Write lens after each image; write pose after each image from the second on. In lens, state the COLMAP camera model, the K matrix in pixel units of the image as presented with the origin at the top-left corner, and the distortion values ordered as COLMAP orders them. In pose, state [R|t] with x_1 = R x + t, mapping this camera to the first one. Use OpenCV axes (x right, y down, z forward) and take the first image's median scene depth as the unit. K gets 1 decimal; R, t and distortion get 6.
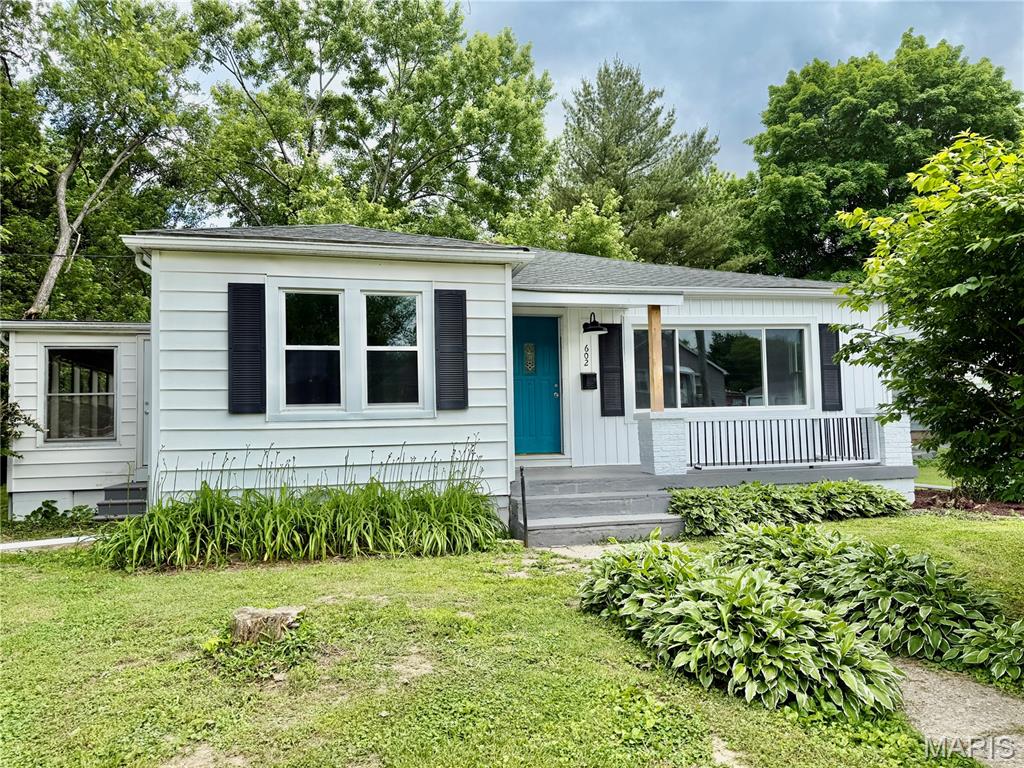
lens RADIAL K [[729.4, 0, 511.3], [0, 729.4, 384.7], [0, 0, 1]] dist [0.052885, -0.048708]
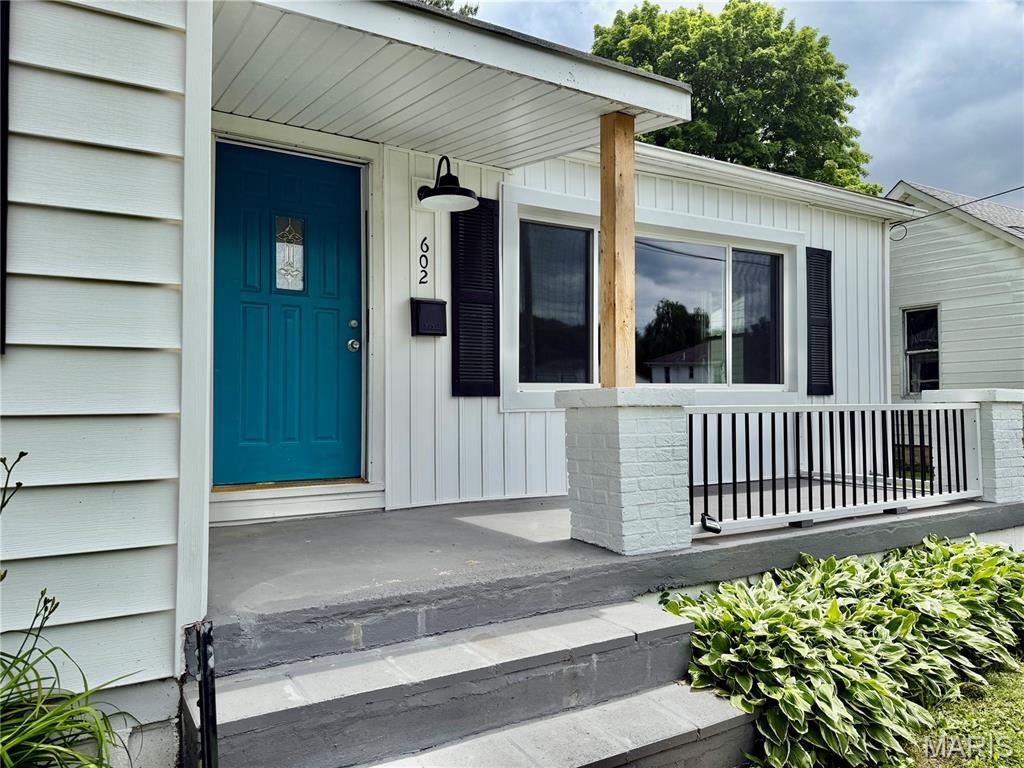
lens RADIAL K [[729.4, 0, 507.6], [0, 729.4, 388.6], [0, 0, 1]] dist [0.052885, -0.048708]
pose [[0.957369, 0.023711, 0.287893, 0.025381], [-0.032517, 0.999137, 0.025843, 0.025278], [-0.287032, -0.034103, 0.957314, 0.552059]]
